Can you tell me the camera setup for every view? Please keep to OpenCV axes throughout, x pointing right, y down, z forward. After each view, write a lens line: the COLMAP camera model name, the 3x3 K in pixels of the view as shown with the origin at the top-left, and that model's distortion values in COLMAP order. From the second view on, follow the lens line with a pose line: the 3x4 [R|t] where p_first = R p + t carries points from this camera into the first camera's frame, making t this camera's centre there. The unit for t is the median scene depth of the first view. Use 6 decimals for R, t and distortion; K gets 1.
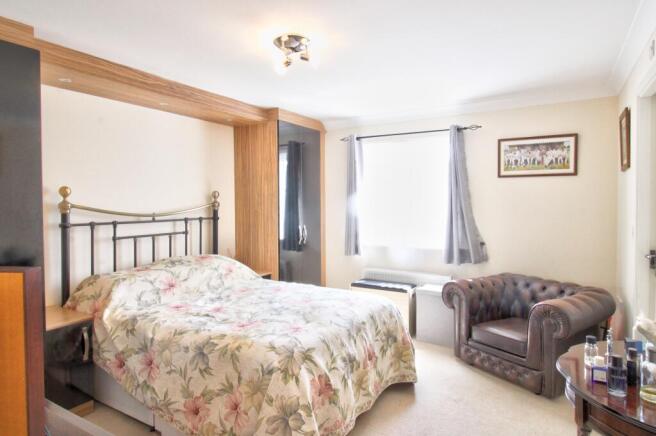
lens RADIAL K [[387.7, 0, 330.6], [0, 387.7, 213.0], [0, 0, 1]] dist [0.004862, -0.008181]
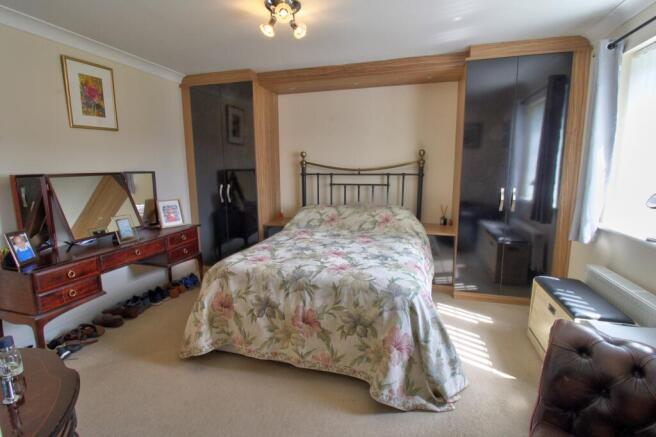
lens RADIAL K [[305.7, 0, 331.7], [0, 305.7, 215.1], [0, 0, 1]] dist [-0.002335, -0.009942]
pose [[0.243283, 0.154242, -0.957613, 0.625435], [-0.022037, 0.987899, 0.153522, -0.000663], [0.969705, -0.016246, 0.243738, 0.695864]]
